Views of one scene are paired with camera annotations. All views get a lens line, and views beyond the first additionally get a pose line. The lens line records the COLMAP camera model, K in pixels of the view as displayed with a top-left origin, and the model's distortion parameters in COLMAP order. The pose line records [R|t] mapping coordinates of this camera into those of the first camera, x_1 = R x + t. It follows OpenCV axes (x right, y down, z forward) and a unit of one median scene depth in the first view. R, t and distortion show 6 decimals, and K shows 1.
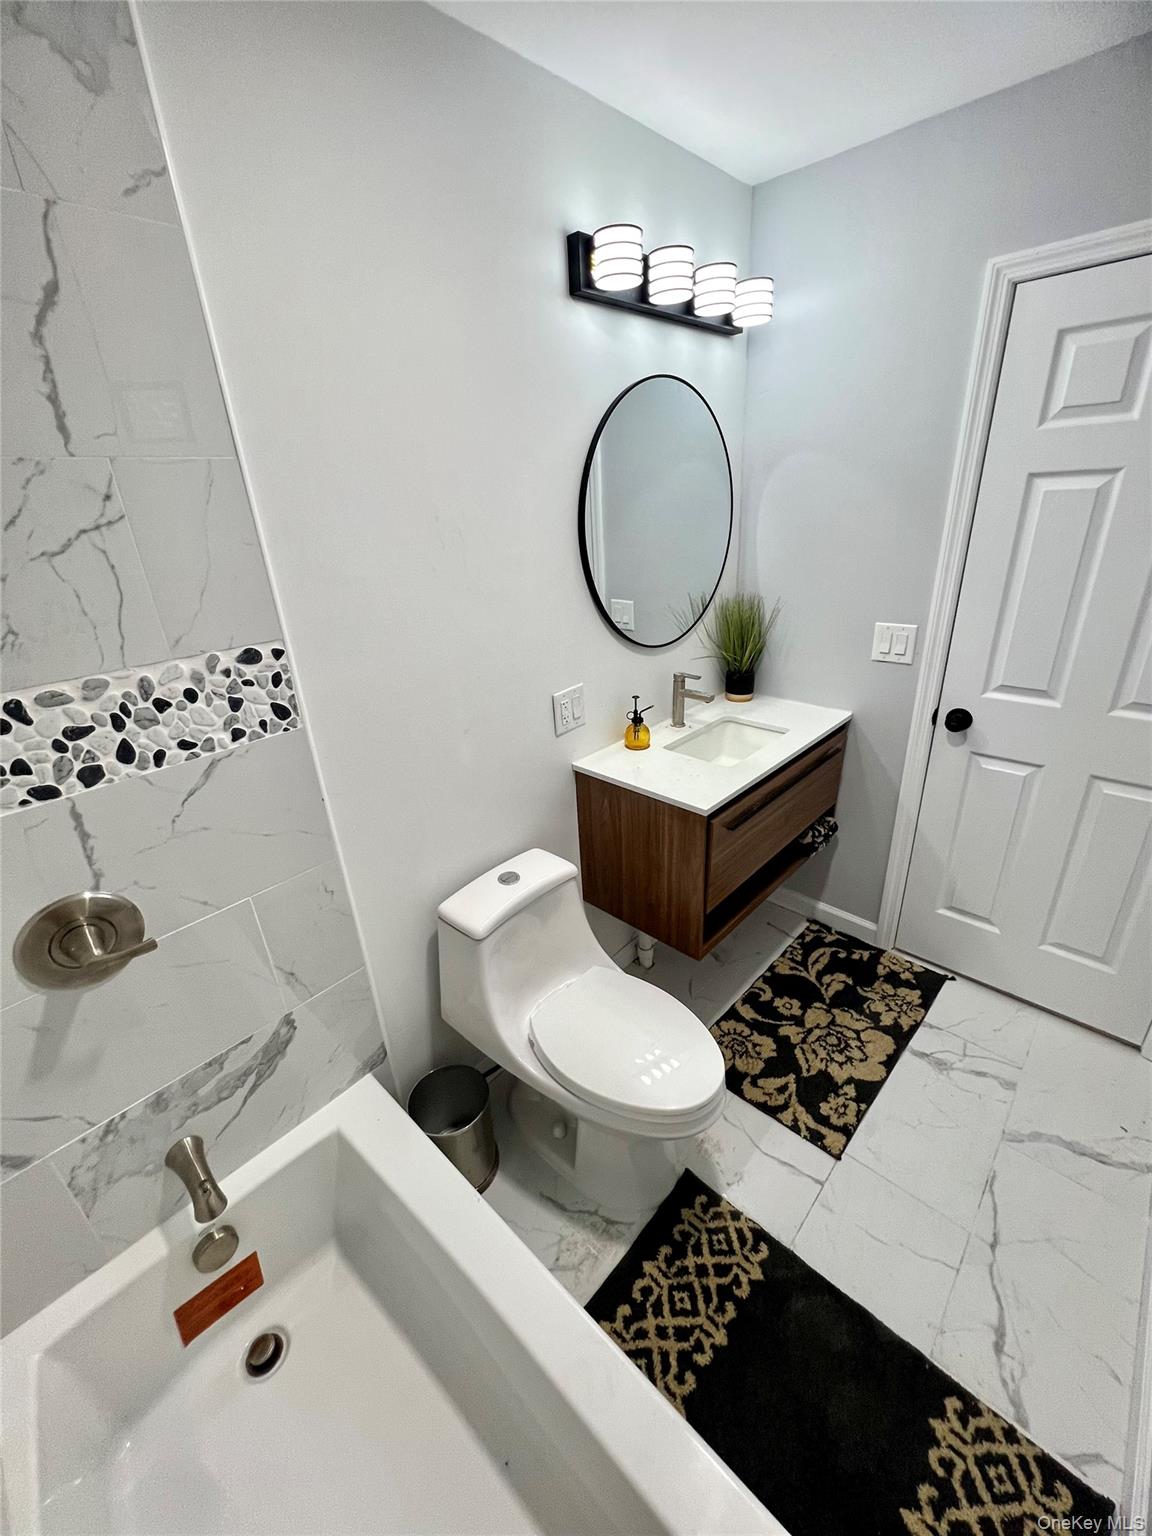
lens RADIAL K [[620.1, 0, 581.7], [0, 620.1, 764.2], [0, 0, 1]] dist [-0.001973, 0.000542]
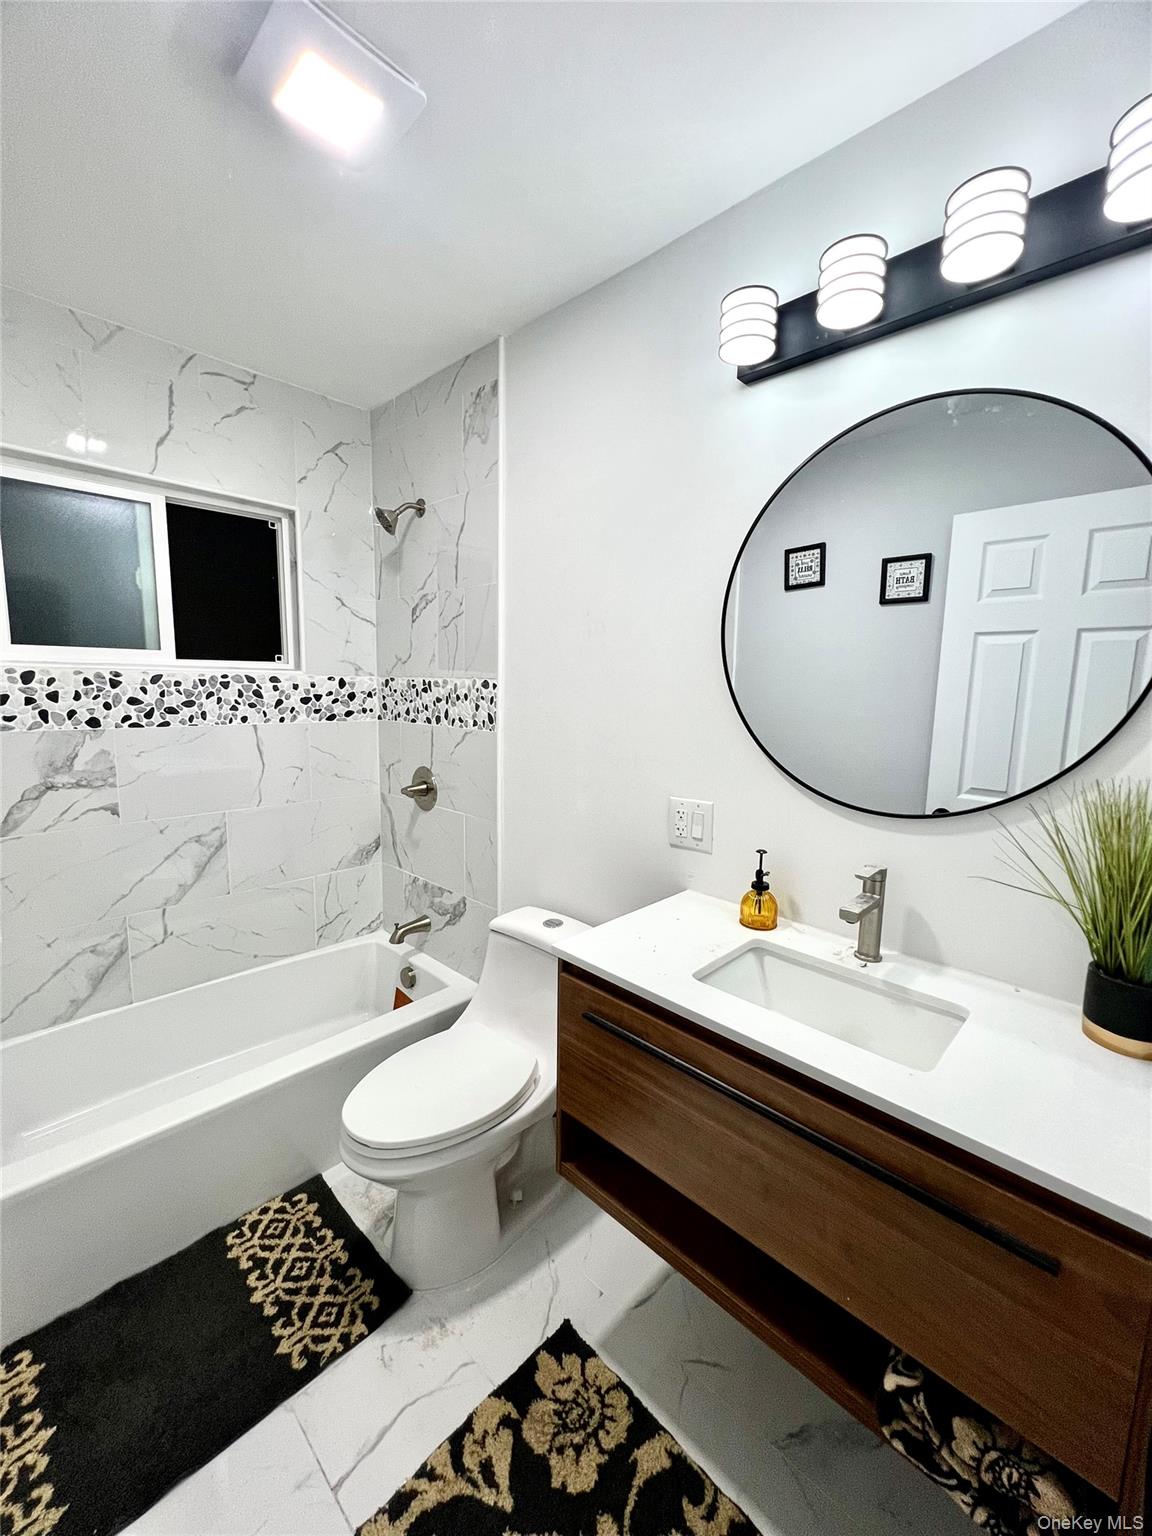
lens RADIAL K [[620.1, 0, 579.9], [0, 620.1, 765.0], [0, 0, 1]] dist [-0.001973, 0.000542]
pose [[-0.020290, 0.180801, -0.983310, 1.315452], [-0.418003, 0.891895, 0.172618, -0.396867], [0.908219, 0.414529, 0.057479, 1.254675]]
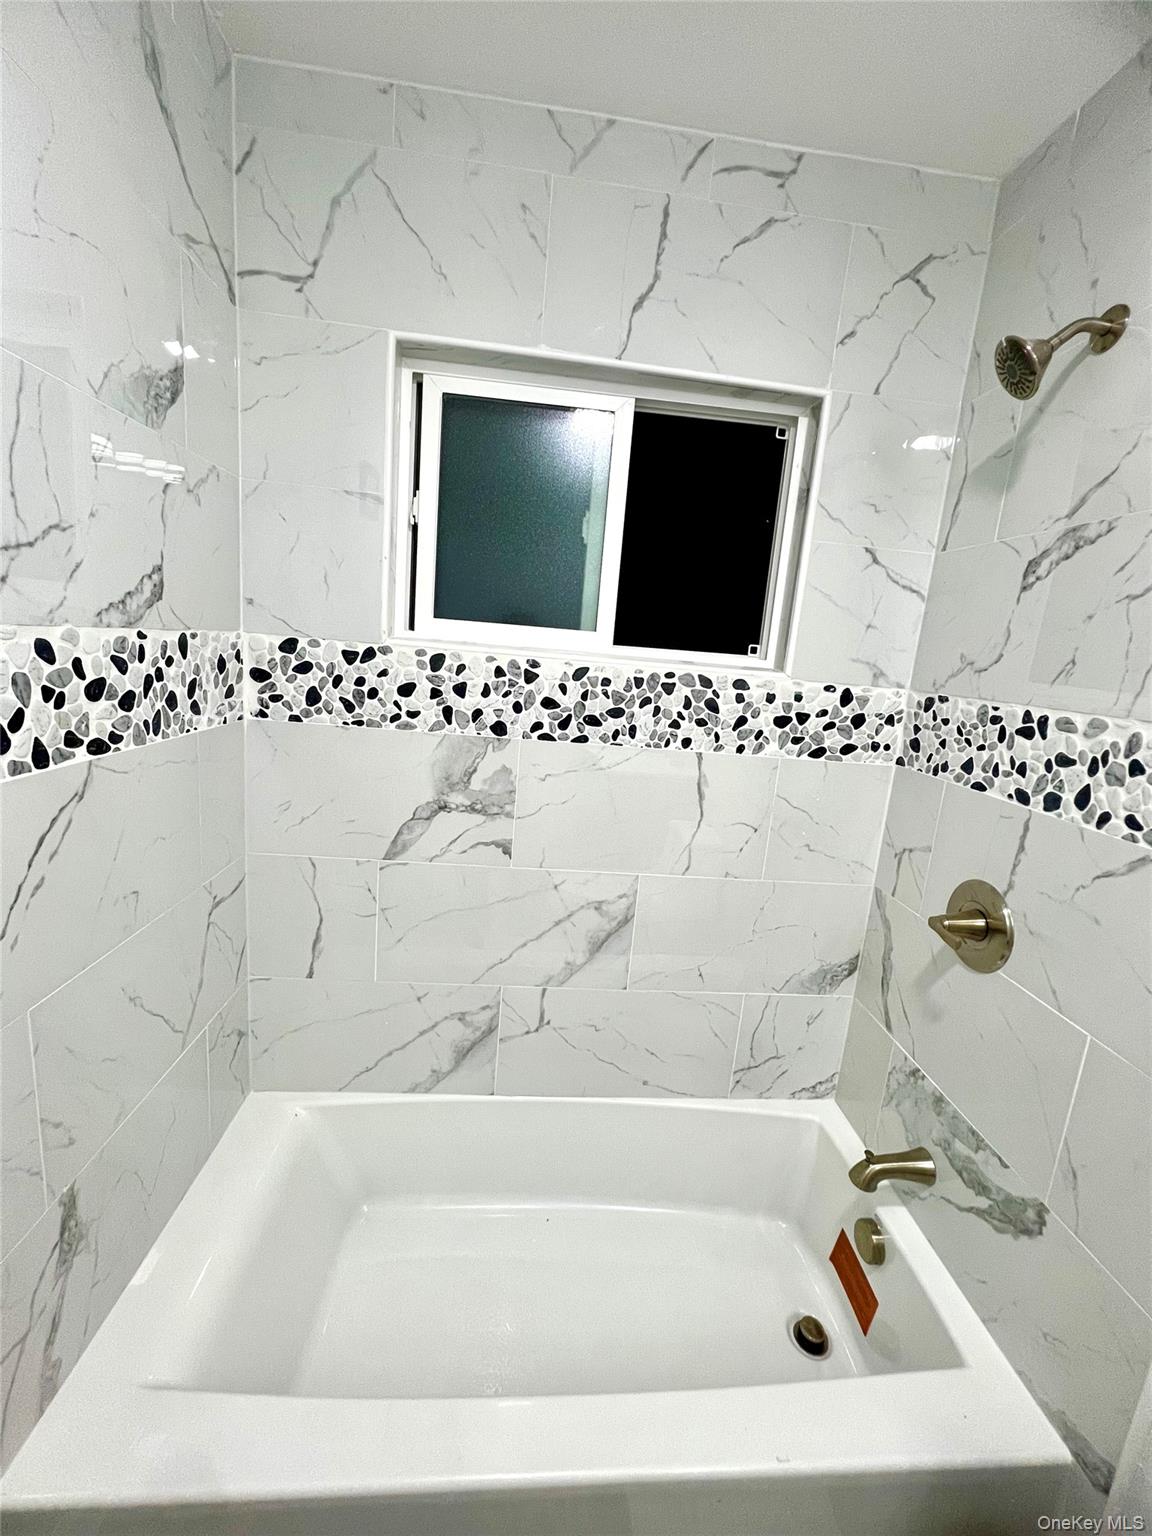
lens RADIAL K [[620.1, 0, 579.4], [0, 620.1, 762.9], [0, 0, 1]] dist [-0.001973, 0.000542]
pose [[-0.675584, 0.133082, -0.725173, 0.446732], [-0.340757, 0.815860, 0.467180, -0.225368], [0.653813, 0.562727, -0.505833, 0.860410]]
